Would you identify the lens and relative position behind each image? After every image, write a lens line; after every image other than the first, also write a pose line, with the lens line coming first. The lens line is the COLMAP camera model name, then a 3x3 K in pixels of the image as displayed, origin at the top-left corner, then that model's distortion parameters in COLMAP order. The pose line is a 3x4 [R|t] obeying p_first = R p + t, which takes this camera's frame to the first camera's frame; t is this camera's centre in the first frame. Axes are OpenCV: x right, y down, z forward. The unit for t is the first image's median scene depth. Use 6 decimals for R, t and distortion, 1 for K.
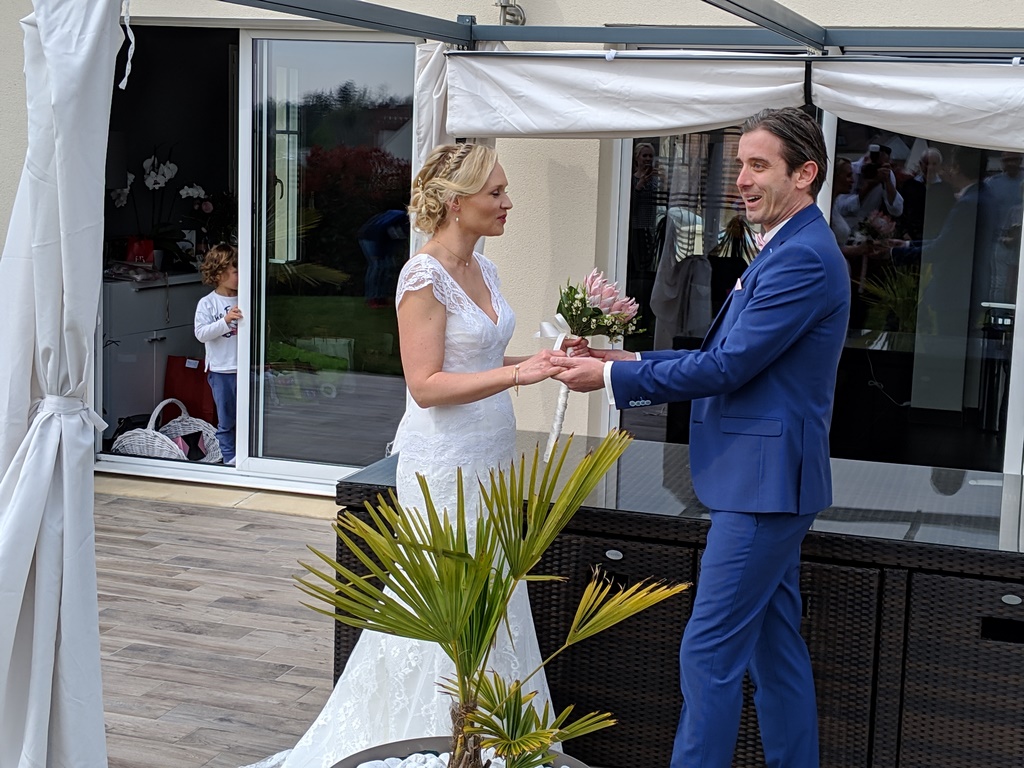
lens RADIAL K [[1674.4, 0, 529.7], [0, 1674.4, 368.6], [0, 0, 1]] dist [0.259129, -1.173204]
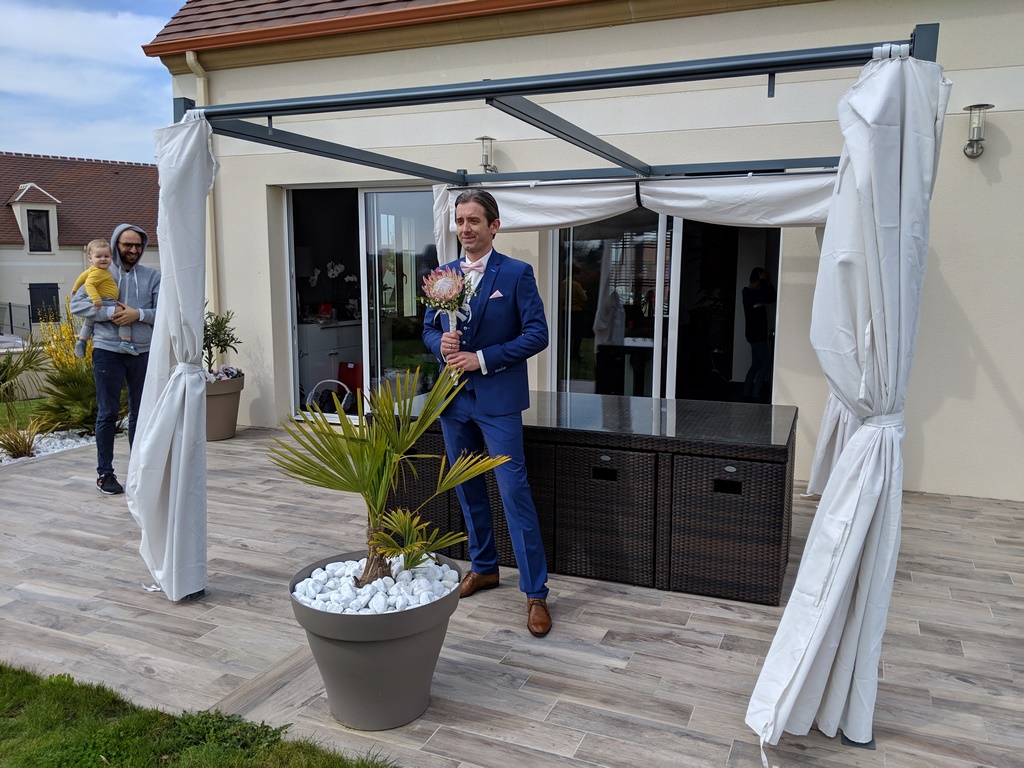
lens RADIAL K [[820.6, 0, 509.9], [0, 820.6, 381.9], [0, 0, 1]] dist [0.069346, -0.115650]
pose [[0.996434, -0.022630, -0.081290, 0.096883], [0.022809, 0.999739, 0.001264, 0.030312], [0.081240, -0.003114, 0.996690, 0.104515]]
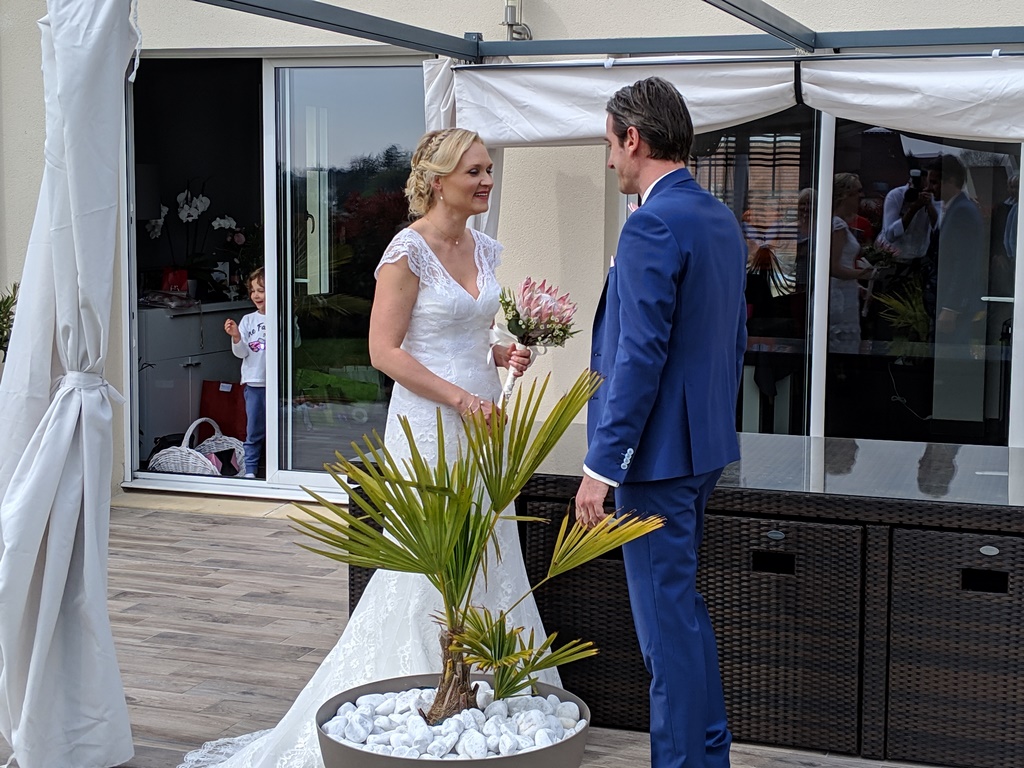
lens RADIAL K [[1670.3, 0, 523.8], [0, 1670.3, 369.7], [0, 0, 1]] dist [0.230419, -0.903964]
pose [[0.999193, -0.023936, -0.032261, 0.025774], [0.022850, 0.999173, -0.033634, 0.040098], [0.033039, 0.032869, 0.998913, -0.038380]]
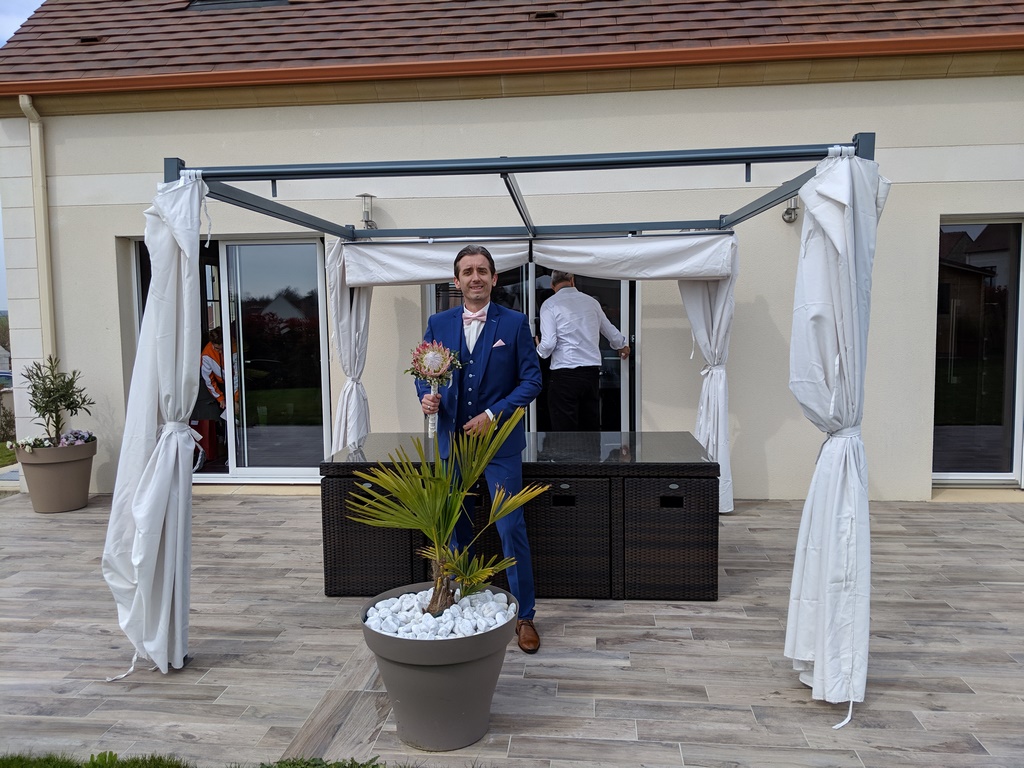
lens RADIAL K [[820.6, 0, 509.9], [0, 820.6, 381.9], [0, 0, 1]] dist [0.069346, -0.115650]
pose [[0.974981, -0.069508, 0.211141, -0.080551], [0.079578, 0.996043, -0.039570, 0.025945], [-0.207555, 0.055382, 0.976654, 0.052743]]
